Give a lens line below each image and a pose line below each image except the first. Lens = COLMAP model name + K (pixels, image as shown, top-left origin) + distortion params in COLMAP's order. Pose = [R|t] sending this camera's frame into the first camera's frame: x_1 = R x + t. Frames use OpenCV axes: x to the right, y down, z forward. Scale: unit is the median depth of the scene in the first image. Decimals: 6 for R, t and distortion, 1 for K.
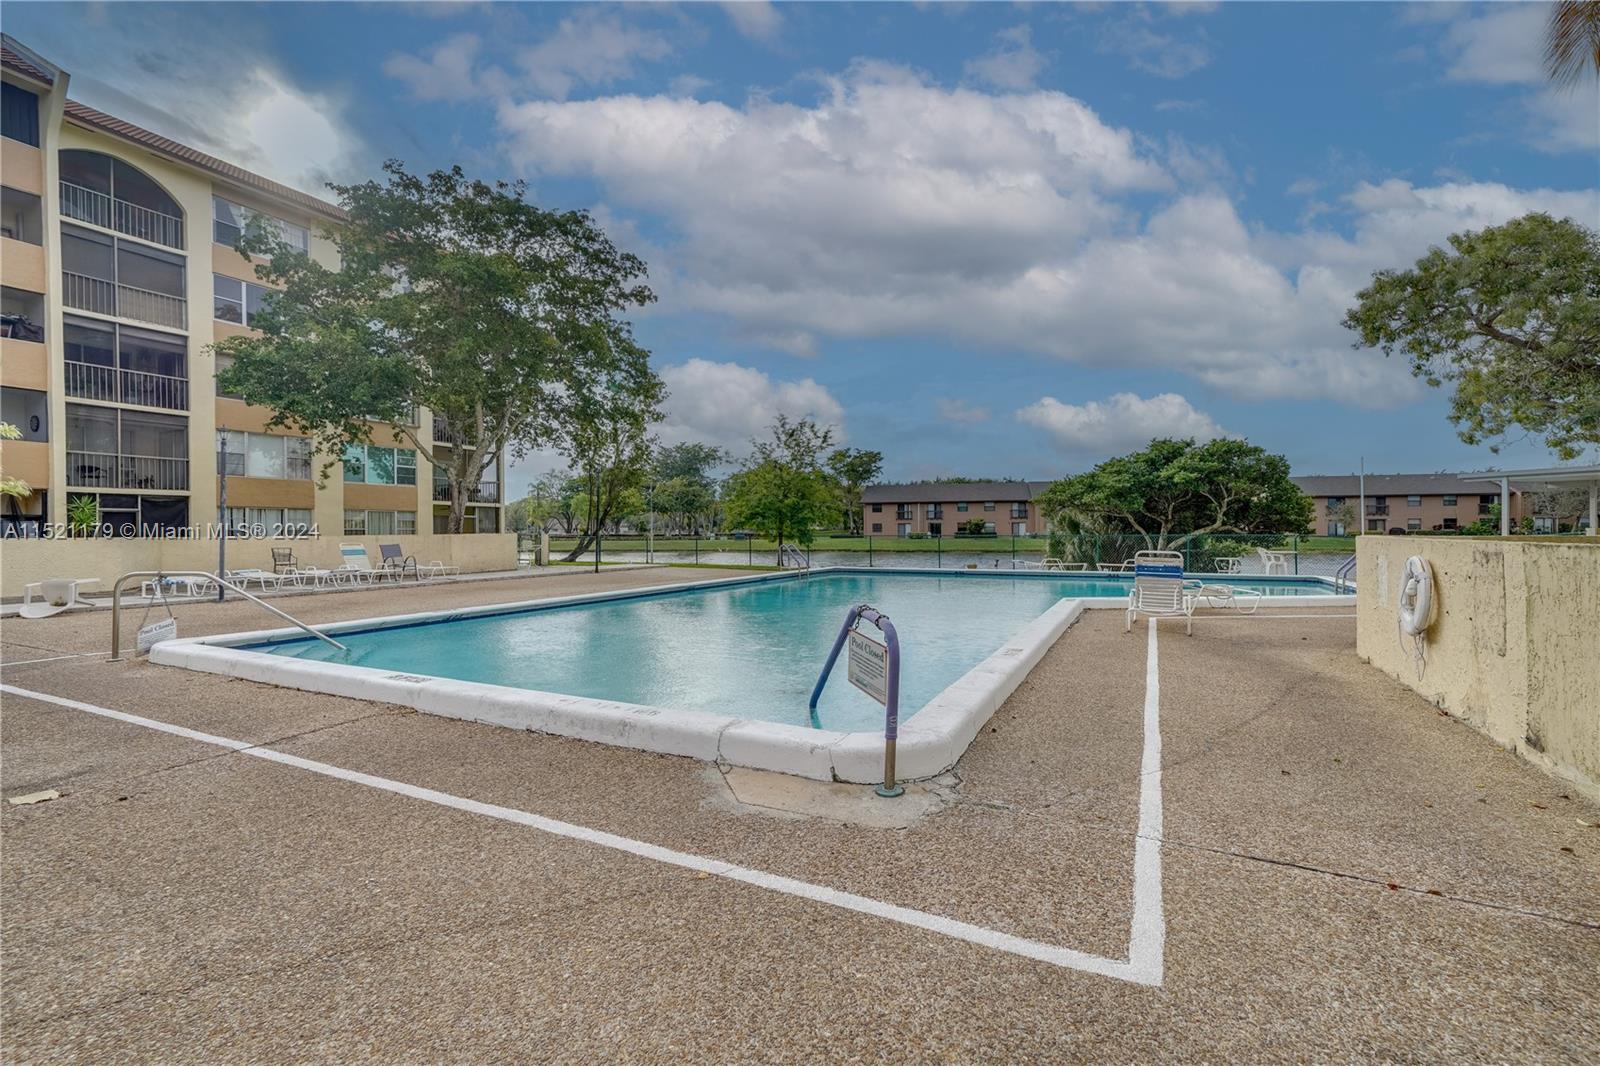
lens RADIAL K [[726.3, 0, 801.9], [0, 726.3, 536.6], [0, 0, 1]] dist [0.010992, 0.000903]
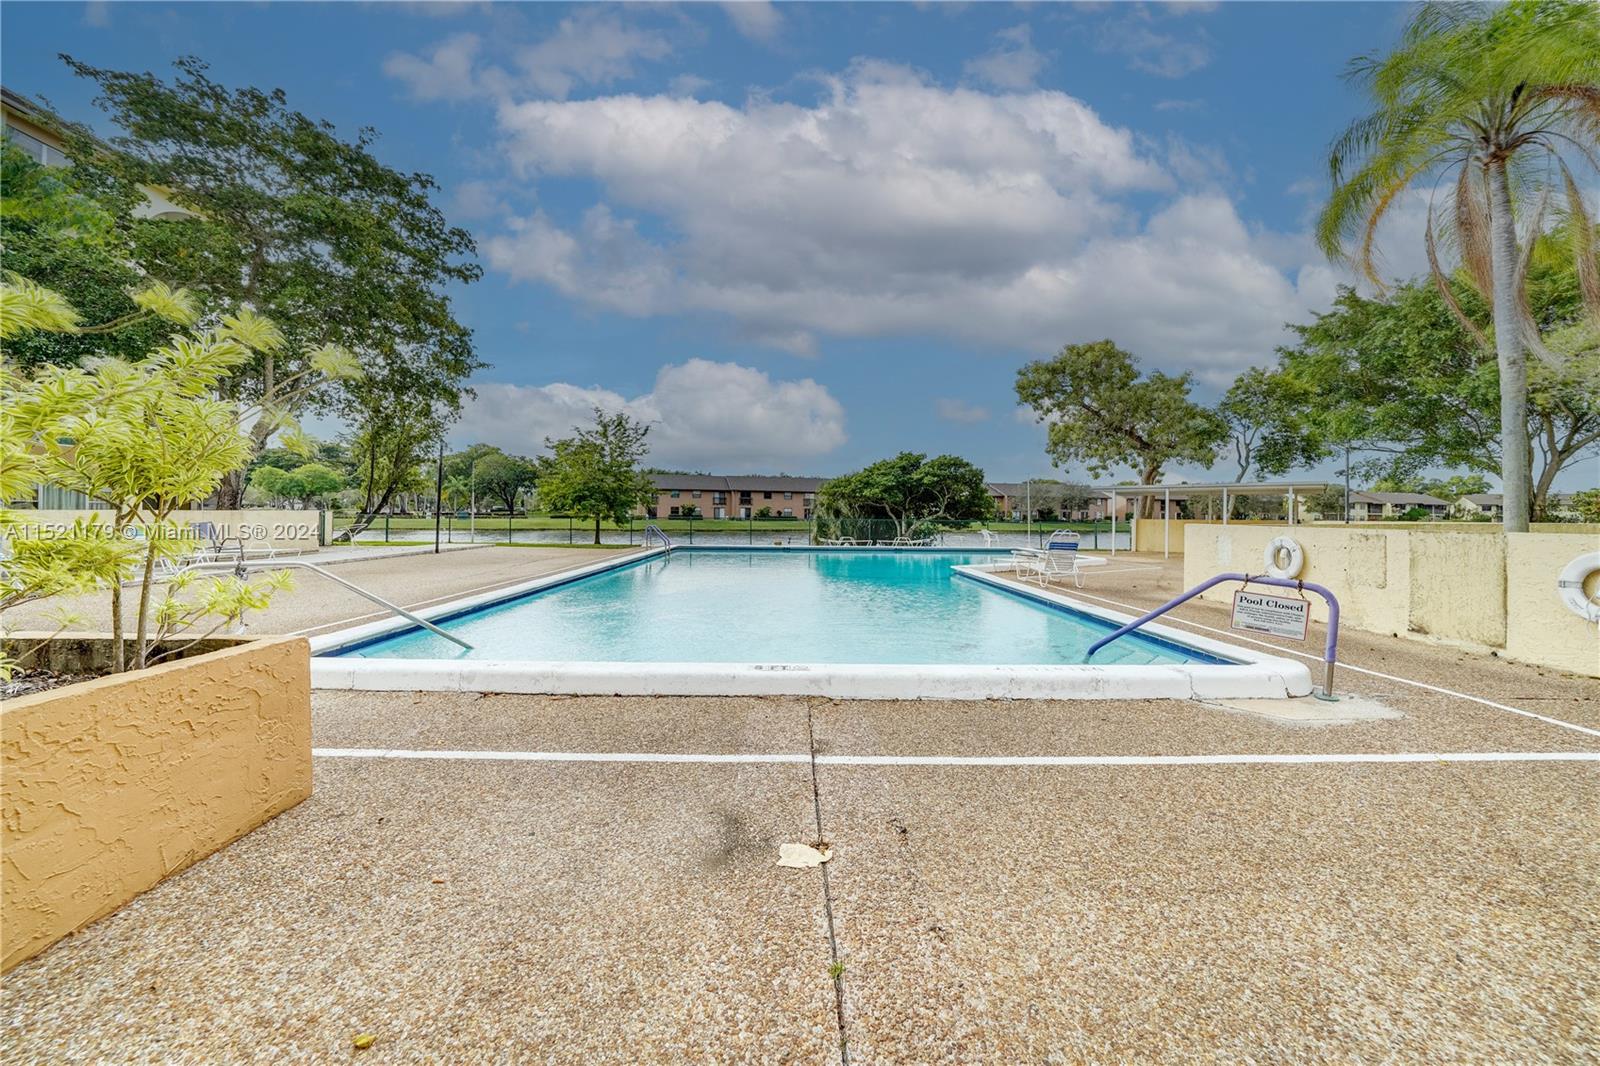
lens RADIAL K [[594.8, 0, 812.1], [0, 594.8, 519.8], [0, 0, 1]] dist [-0.019455, 0.000178]
pose [[0.876003, 0.010593, 0.482190, -0.221885], [-0.011909, 0.999929, -0.000332, 0.000208], [-0.482159, -0.005452, 0.876067, 0.075427]]
